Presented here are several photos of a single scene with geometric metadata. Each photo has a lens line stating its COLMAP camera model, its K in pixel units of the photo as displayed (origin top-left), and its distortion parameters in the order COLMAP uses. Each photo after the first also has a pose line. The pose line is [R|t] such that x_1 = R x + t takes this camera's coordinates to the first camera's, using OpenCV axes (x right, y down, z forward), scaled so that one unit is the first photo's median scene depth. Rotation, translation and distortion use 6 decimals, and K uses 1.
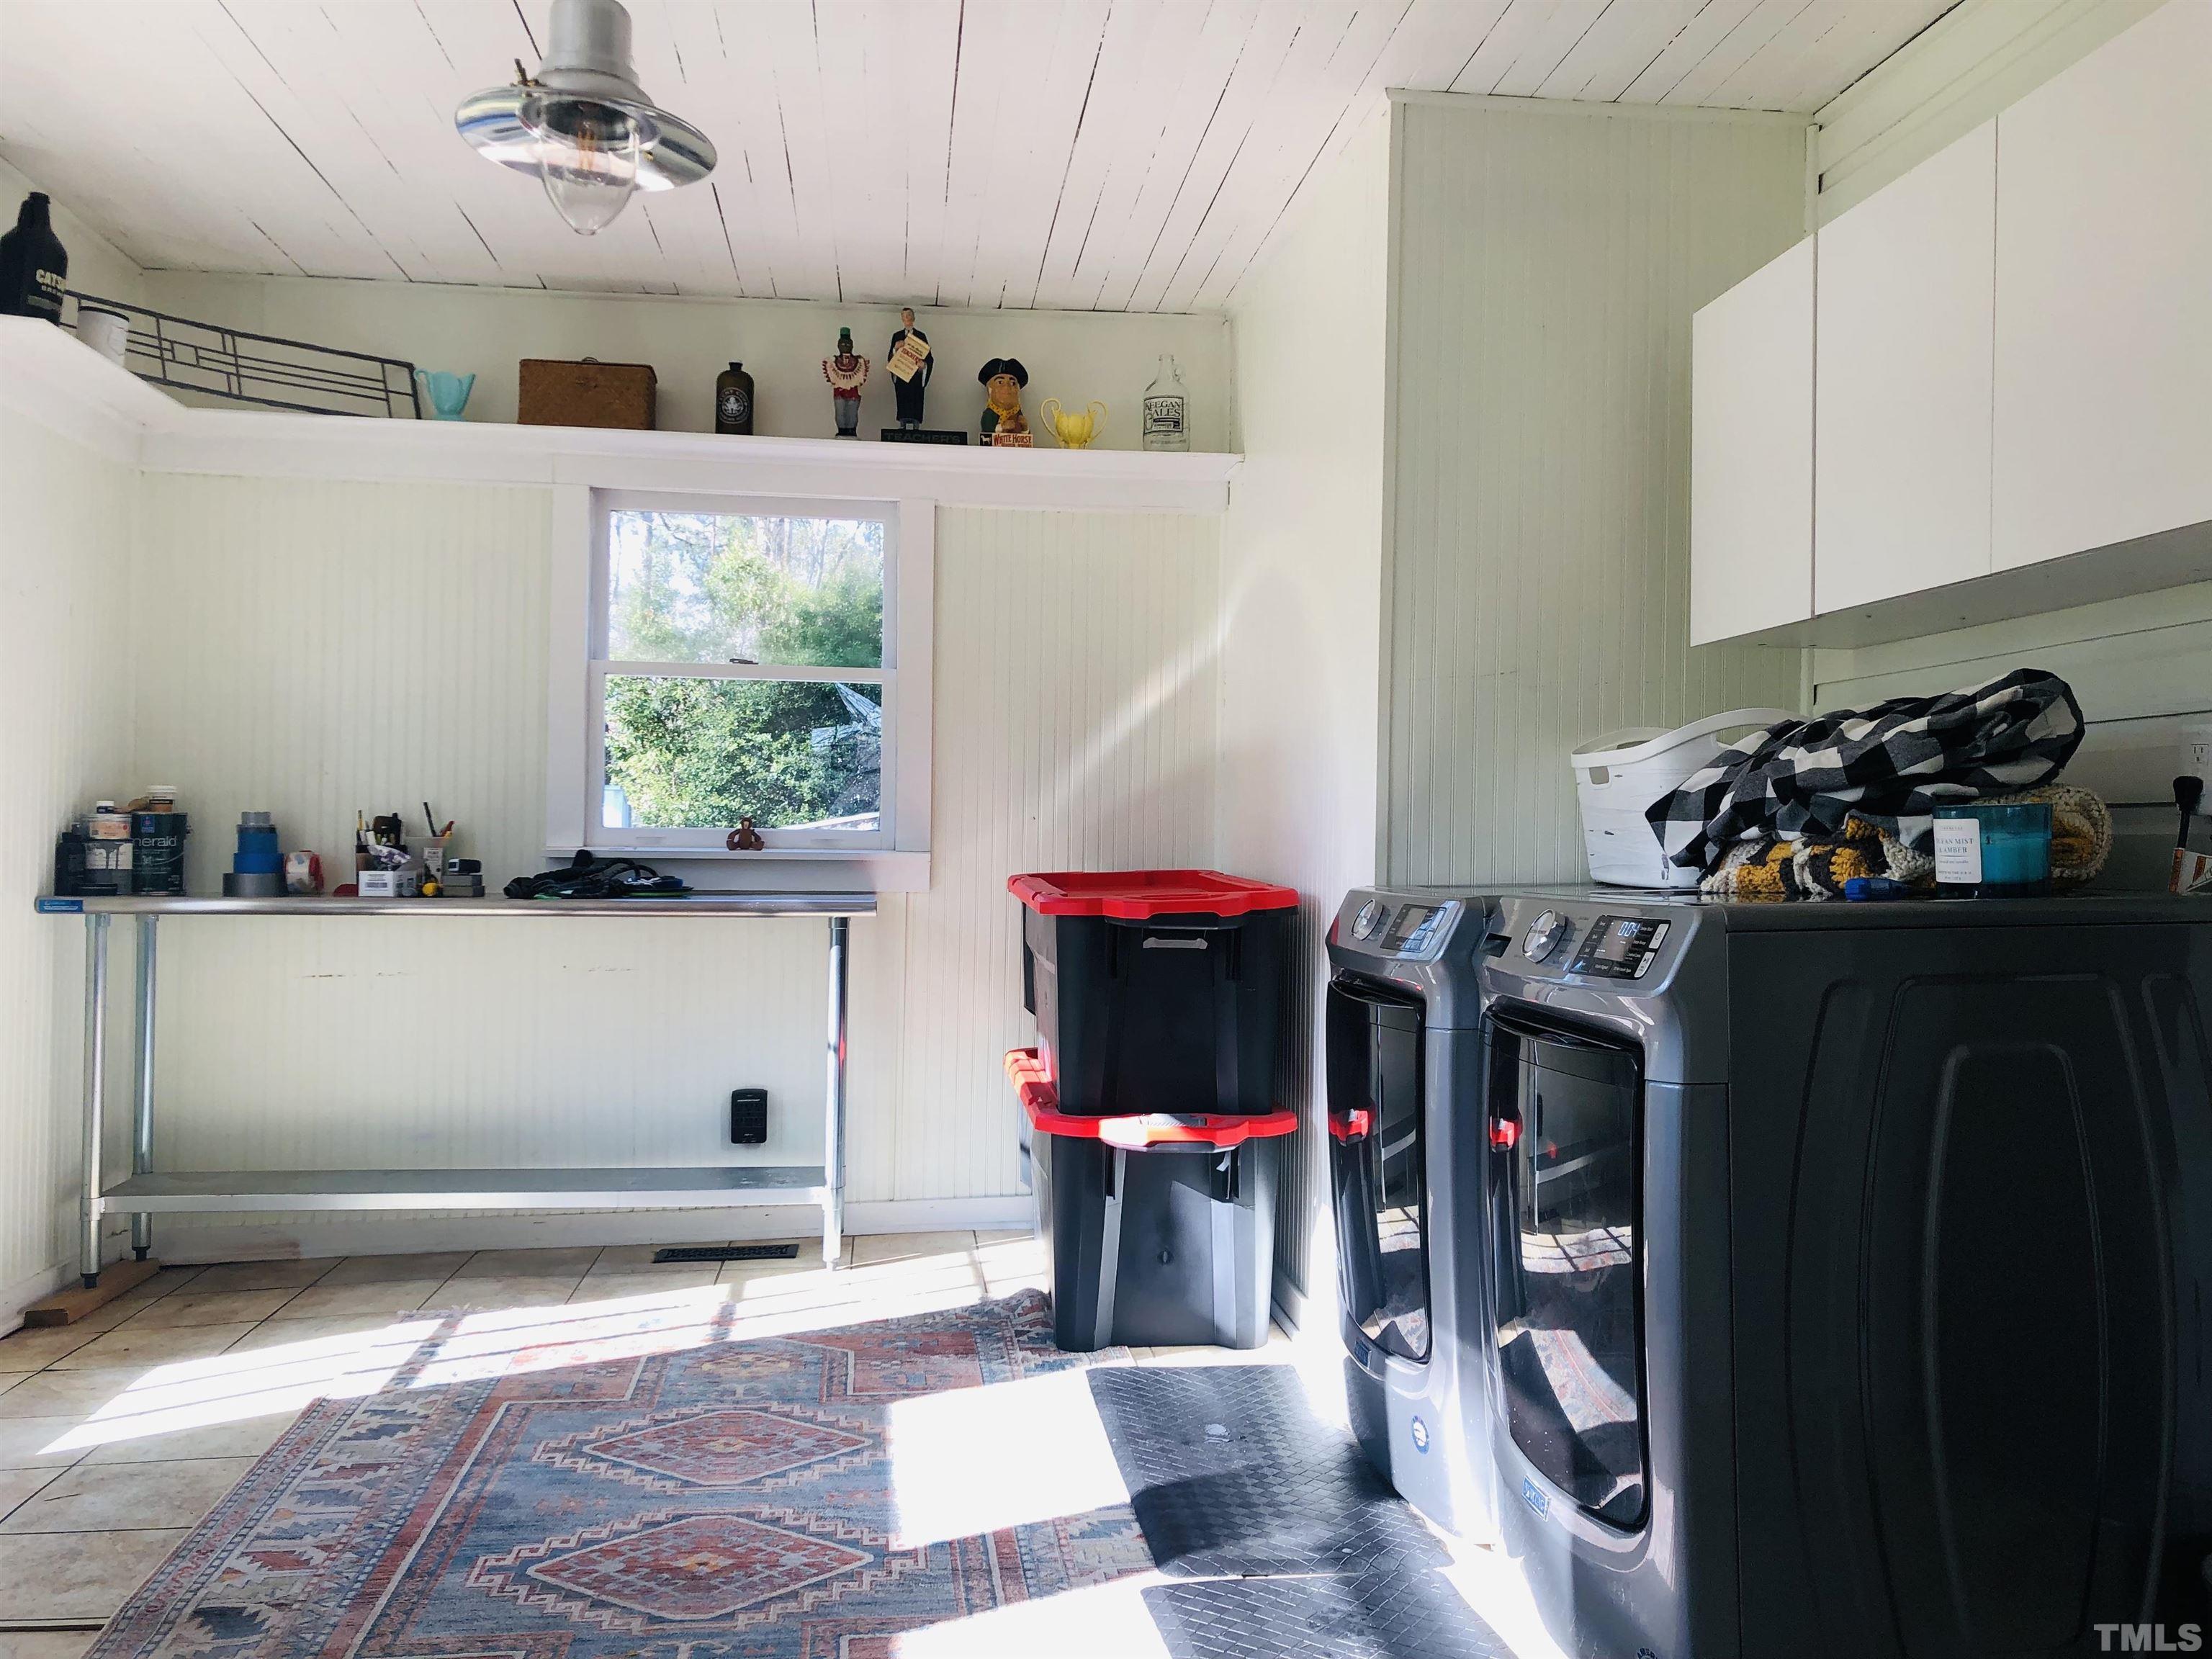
lens RADIAL K [[1808.9, 0, 1125.5], [0, 1808.9, 827.6], [0, 0, 1]] dist [-0.003165, 0.031284]
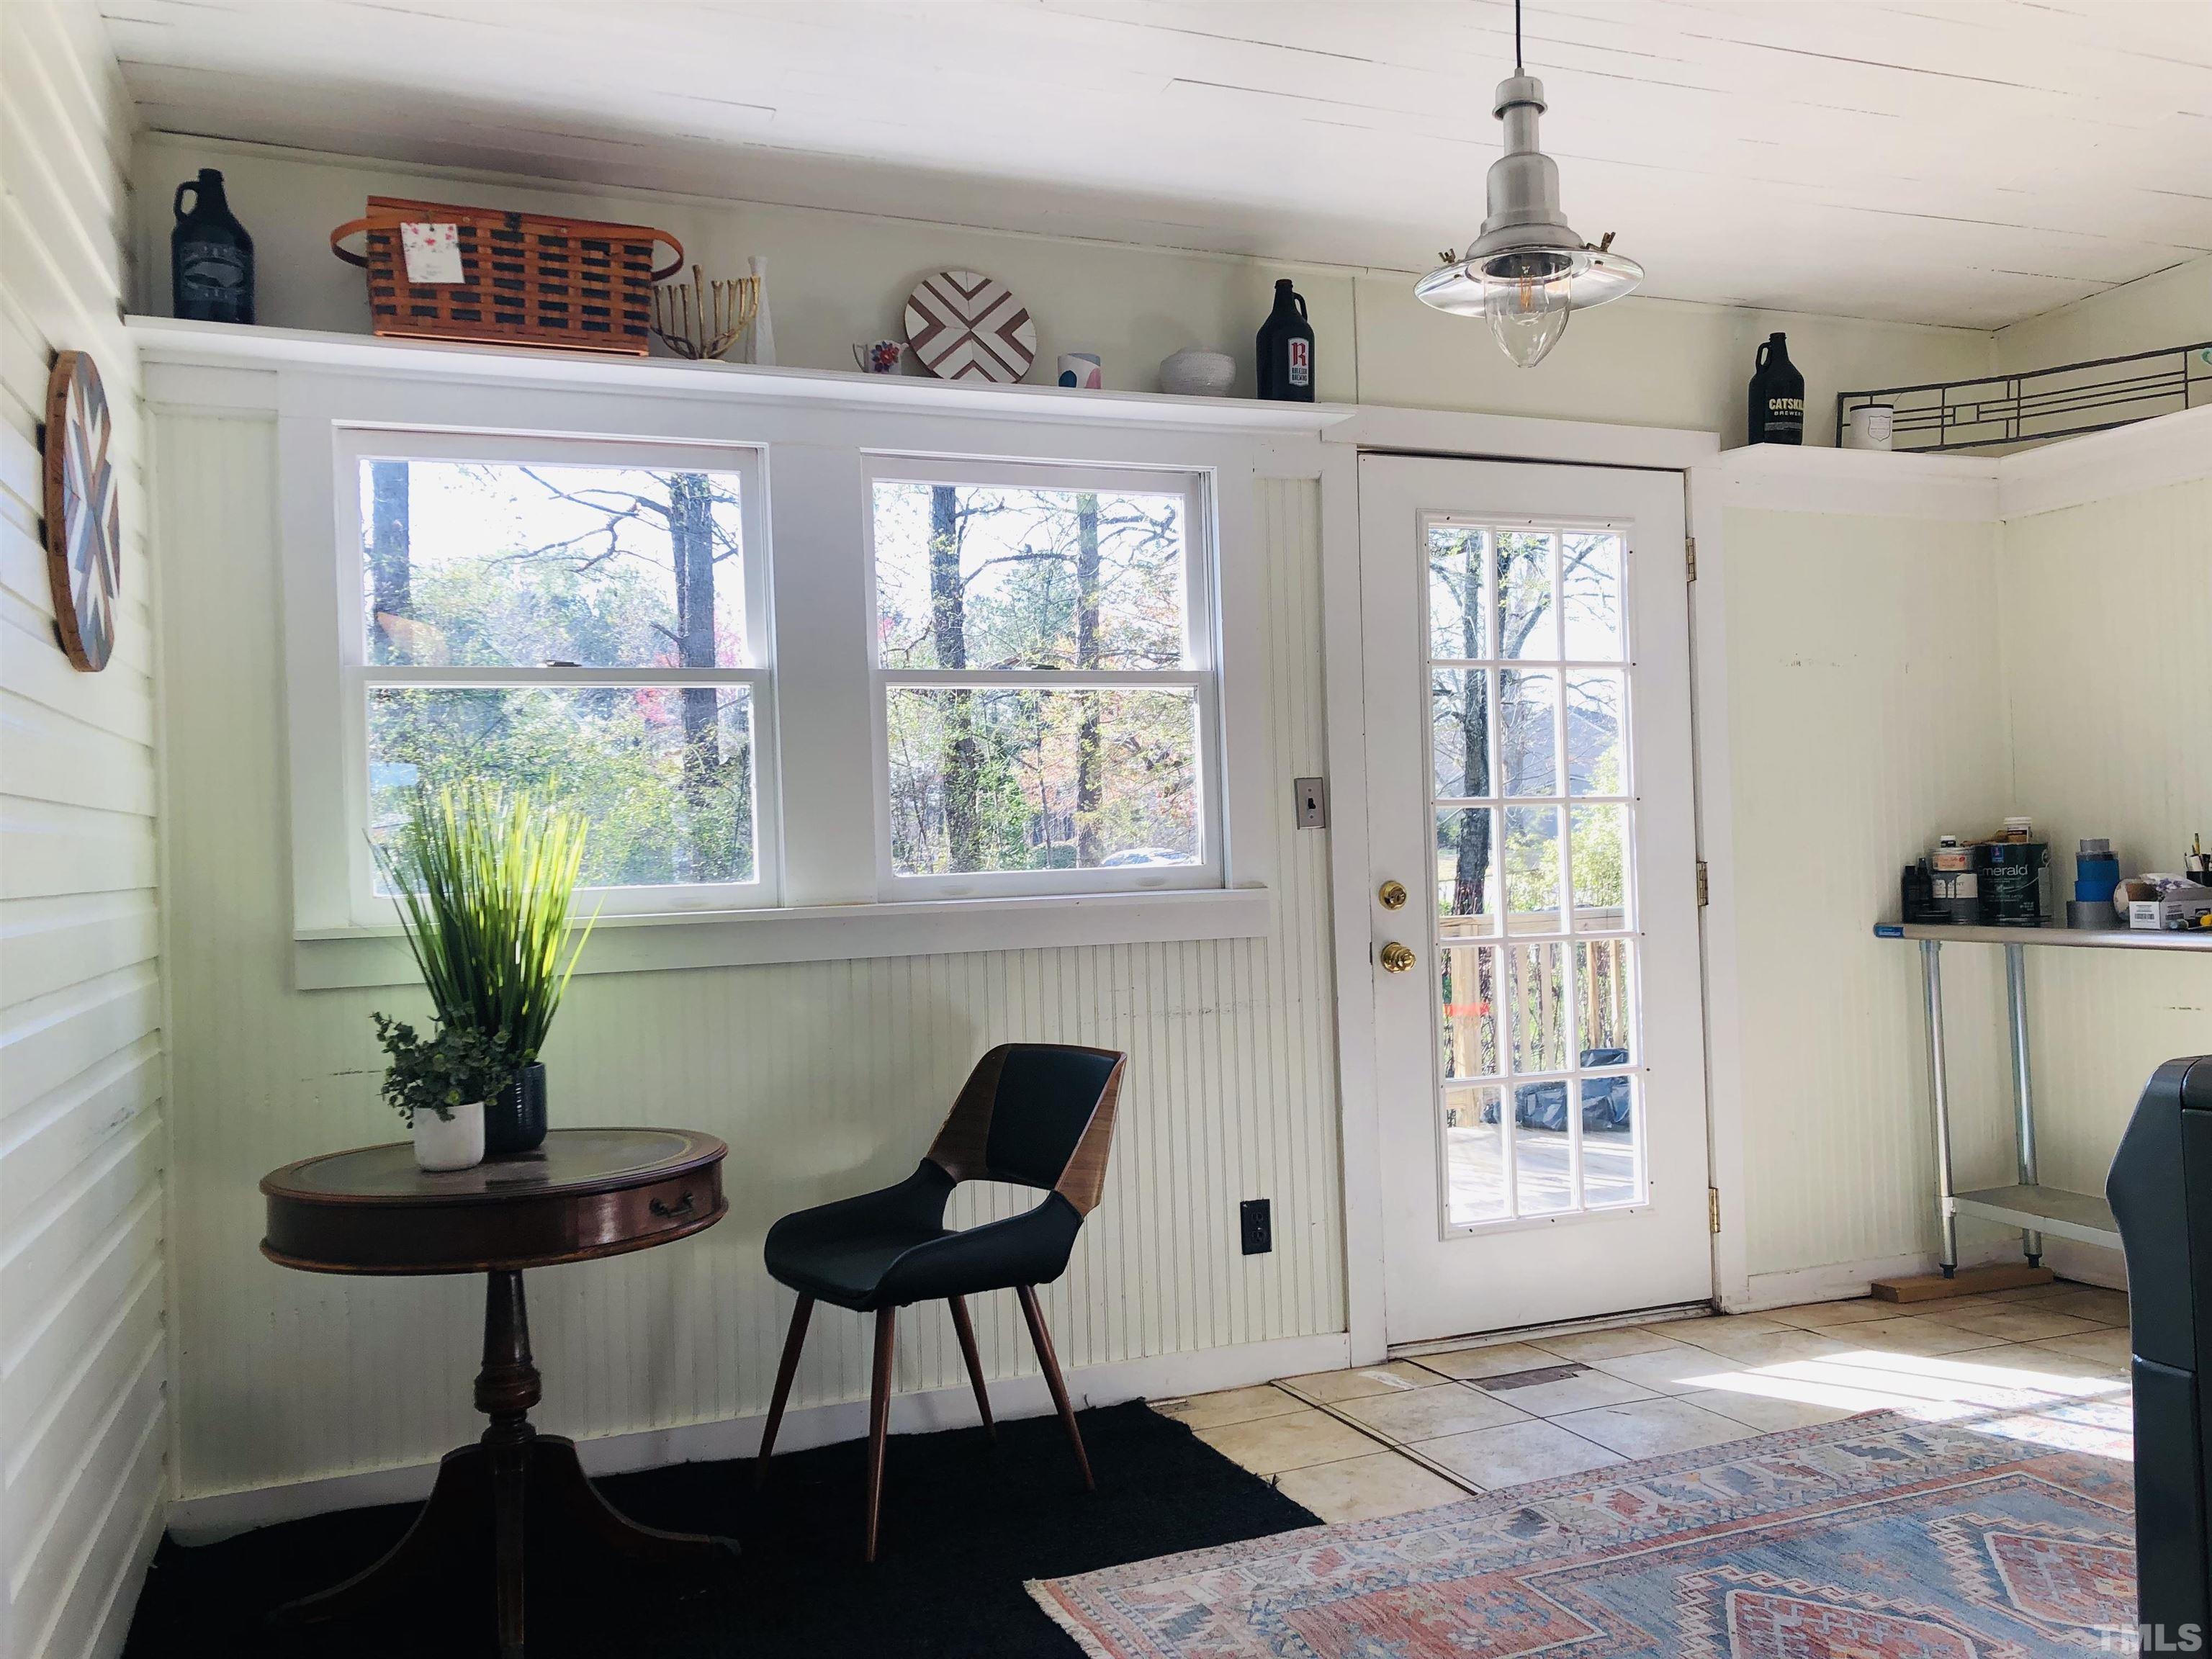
lens RADIAL K [[1808.9, 0, 1124.6], [0, 1808.9, 834.0], [0, 0, 1]] dist [-0.003165, 0.031284]
pose [[0.228919, -0.029970, -0.972984, 0.477246], [0.043238, 0.998853, -0.020594, -0.018204], [0.972485, -0.037356, 0.229952, 0.324901]]
